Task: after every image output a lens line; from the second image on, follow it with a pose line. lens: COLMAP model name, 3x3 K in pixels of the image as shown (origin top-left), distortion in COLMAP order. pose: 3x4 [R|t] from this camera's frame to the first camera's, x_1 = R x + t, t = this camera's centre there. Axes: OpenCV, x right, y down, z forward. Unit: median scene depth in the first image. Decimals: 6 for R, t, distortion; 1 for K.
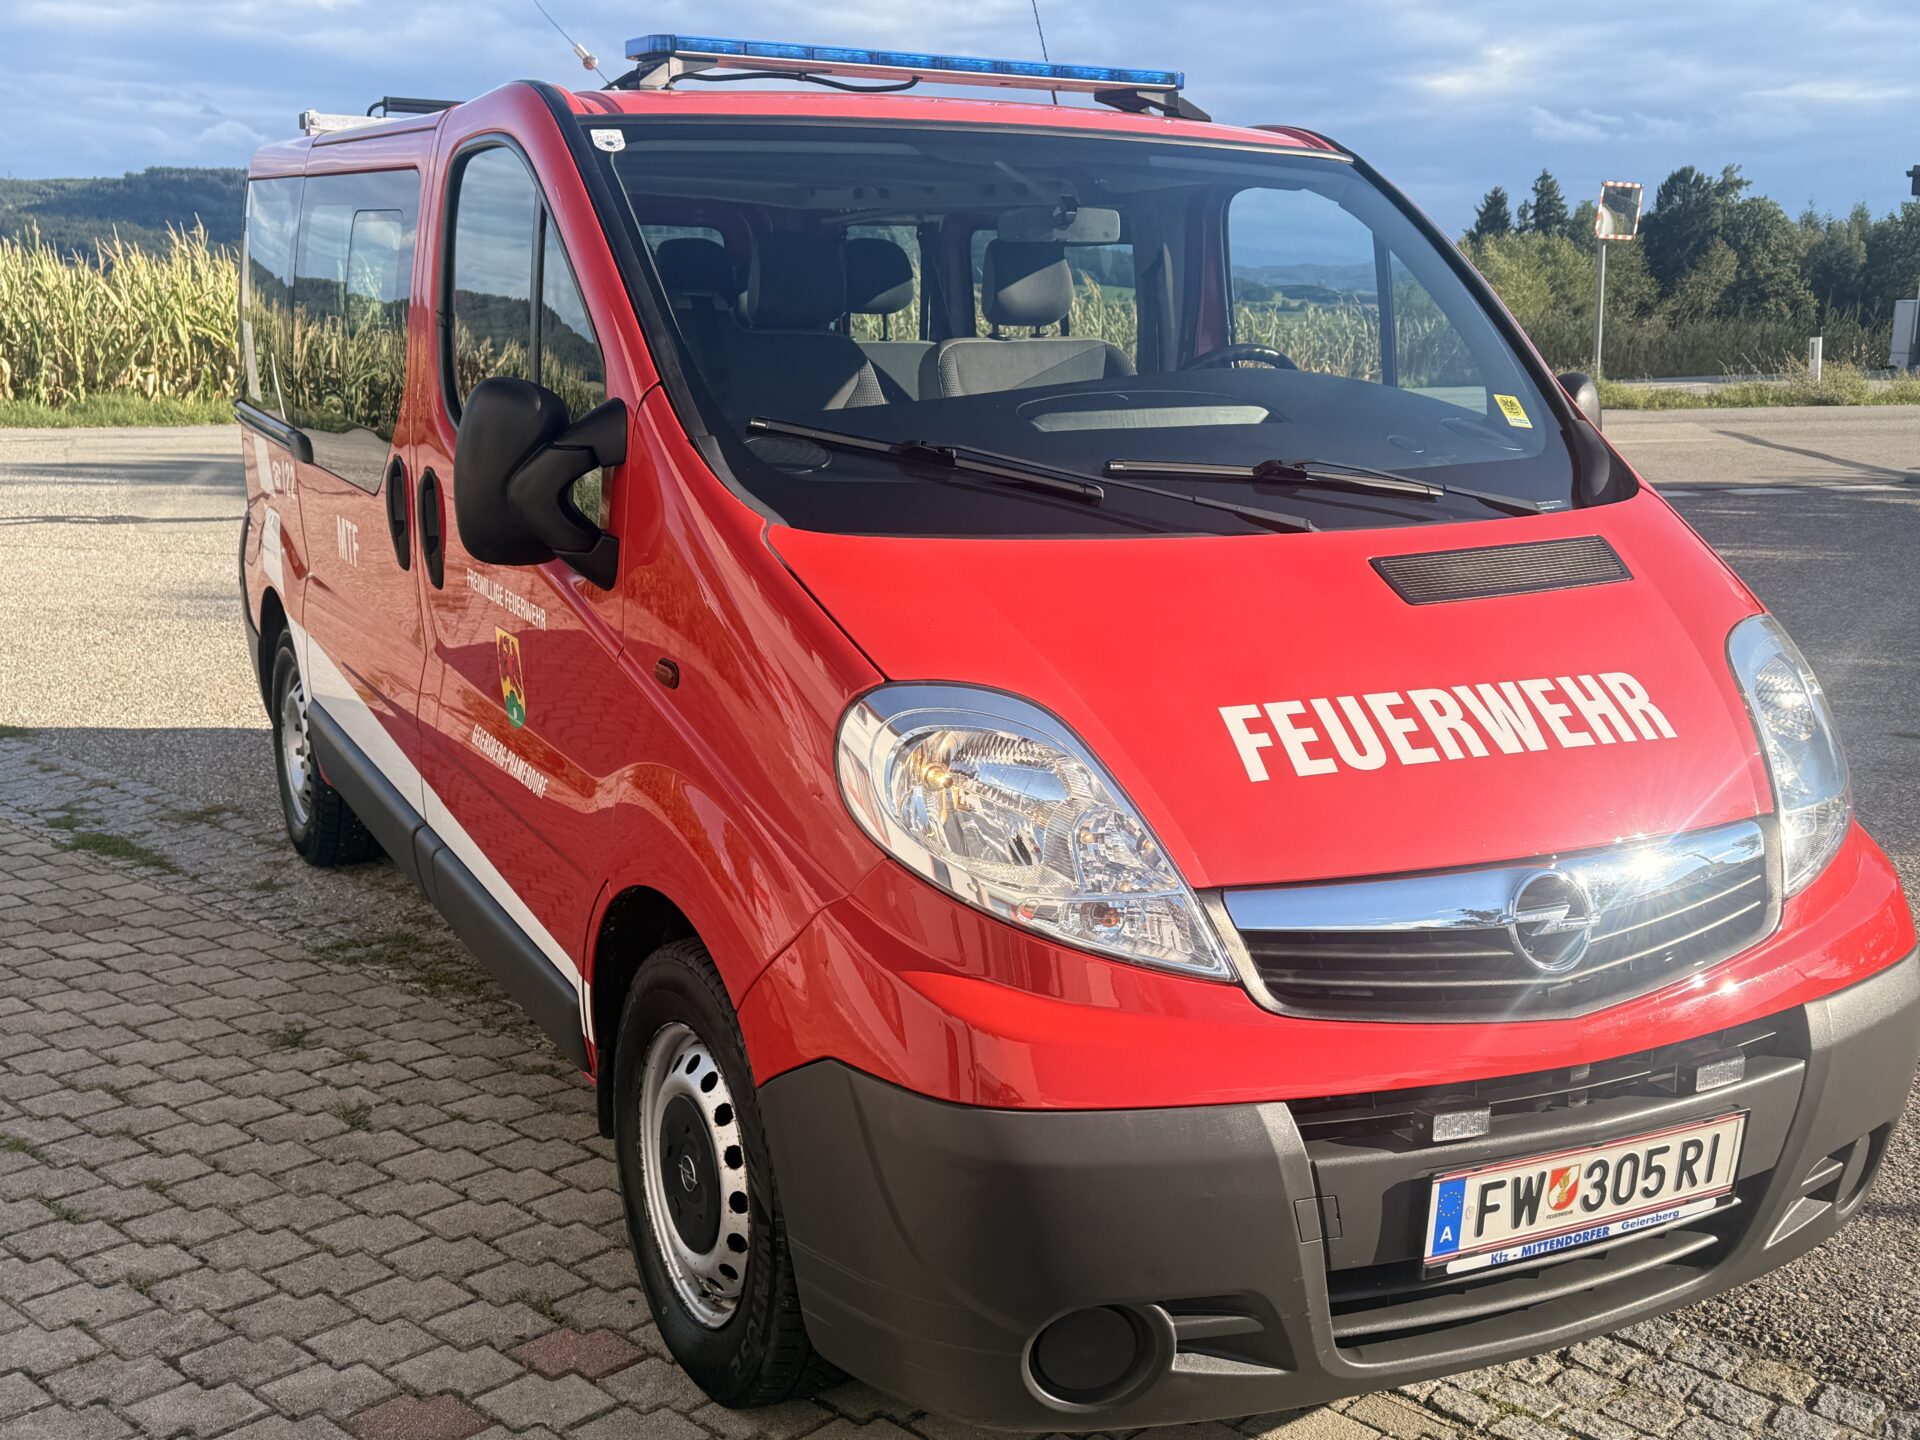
lens RADIAL K [[2118.7, 0, 966.2], [0, 2118.7, 728.0], [0, 0, 1]] dist [0.054711, 0.000000]
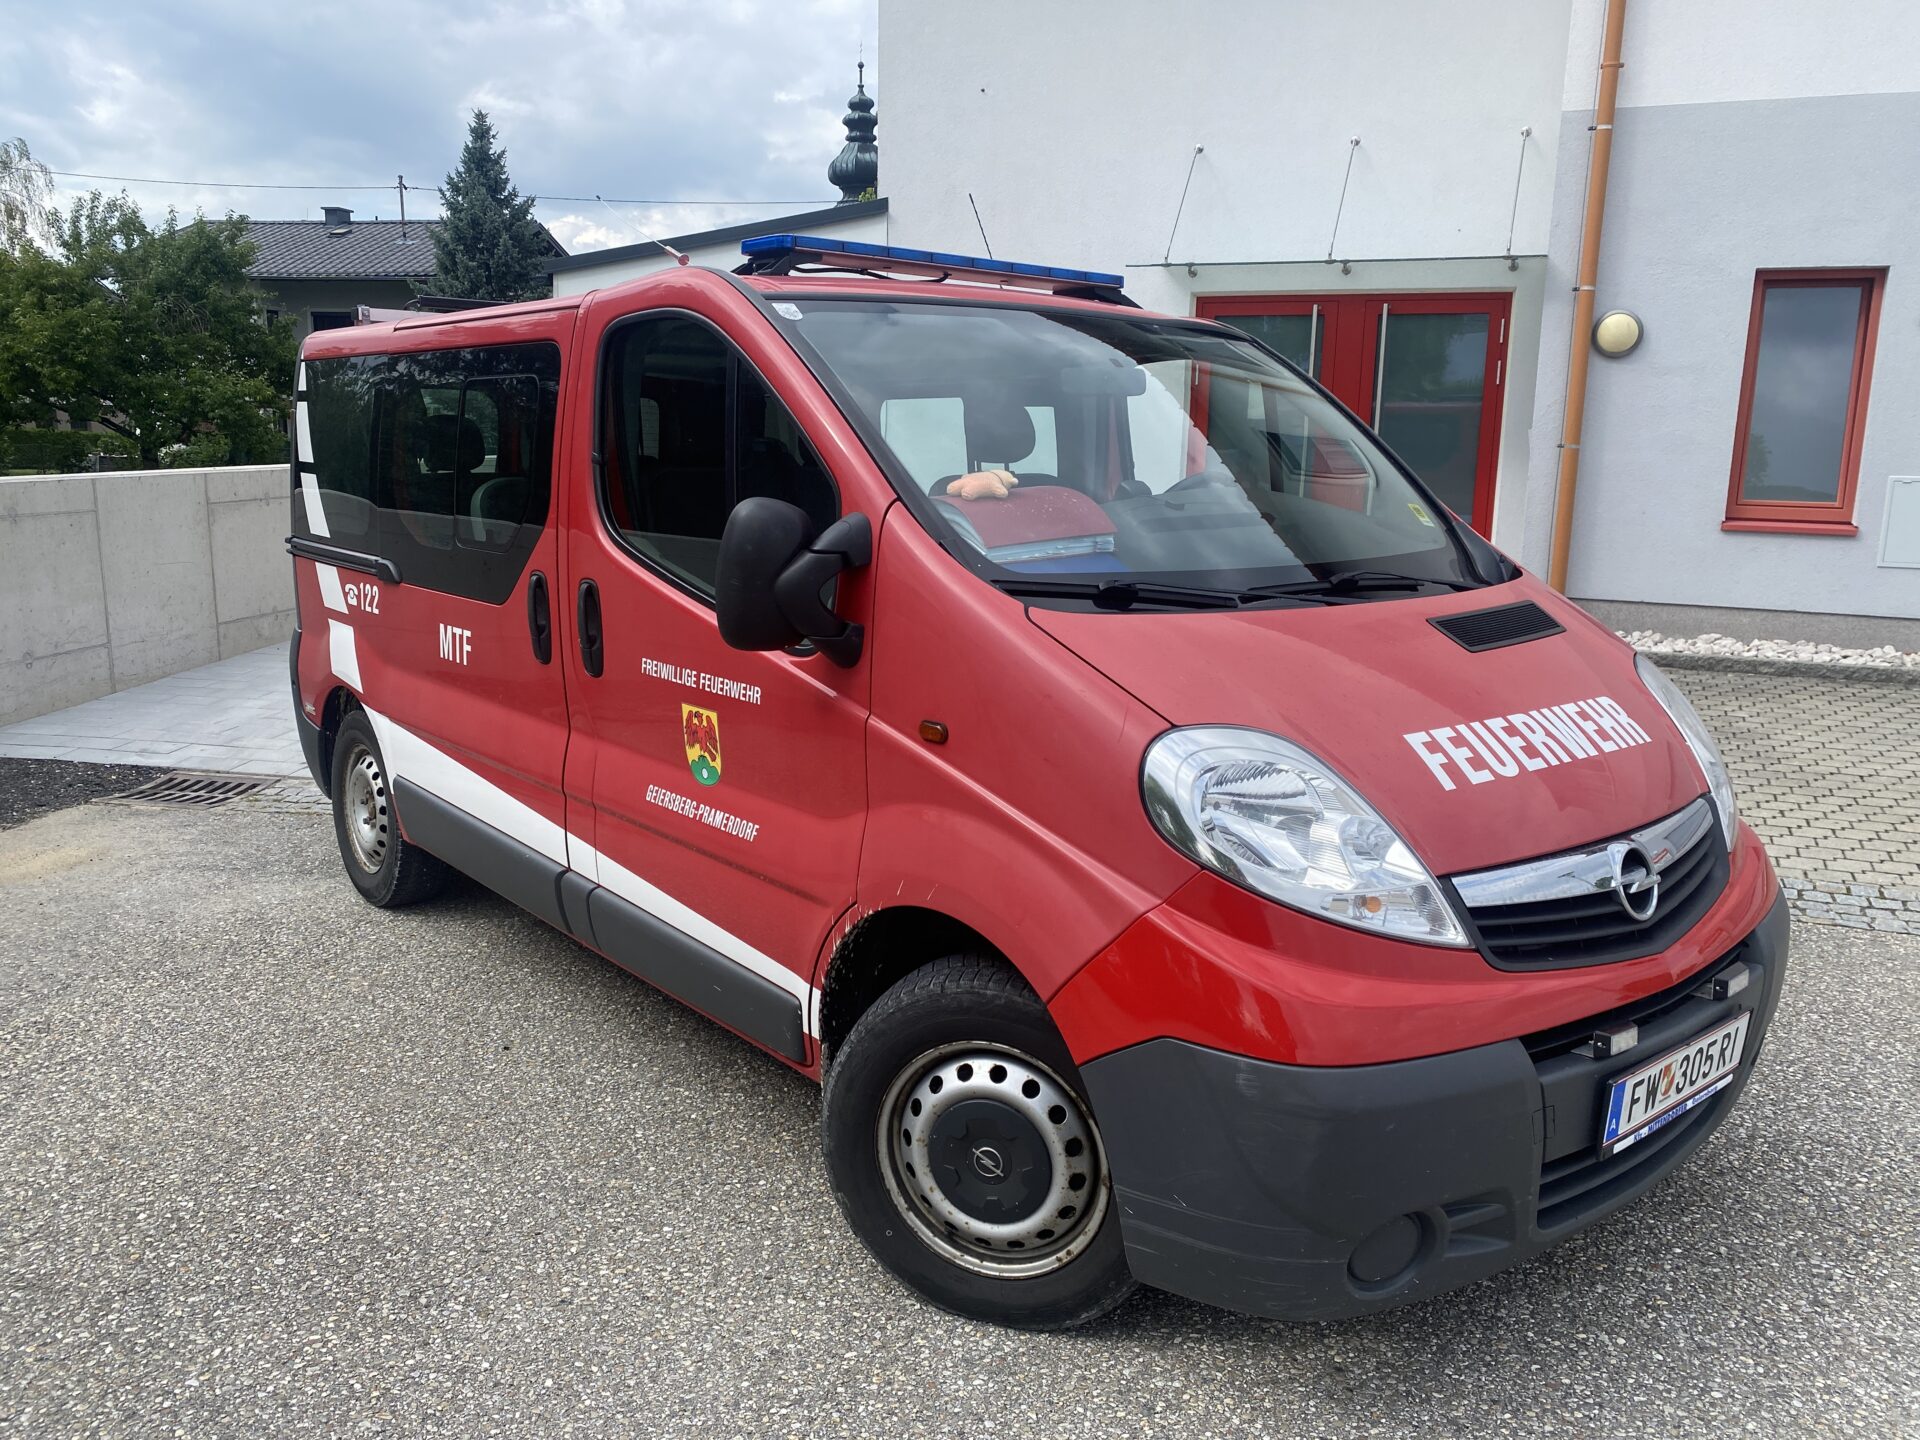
lens RADIAL K [[1483.2, 0, 949.3], [0, 1483.2, 707.6], [0, 0, 1]] dist [0.036910, -0.031899]
pose [[0.970628, -0.046356, 0.236077, -0.365597], [0.055858, 0.997869, -0.033720, -0.011187], [-0.234011, 0.045917, 0.971149, 0.177382]]
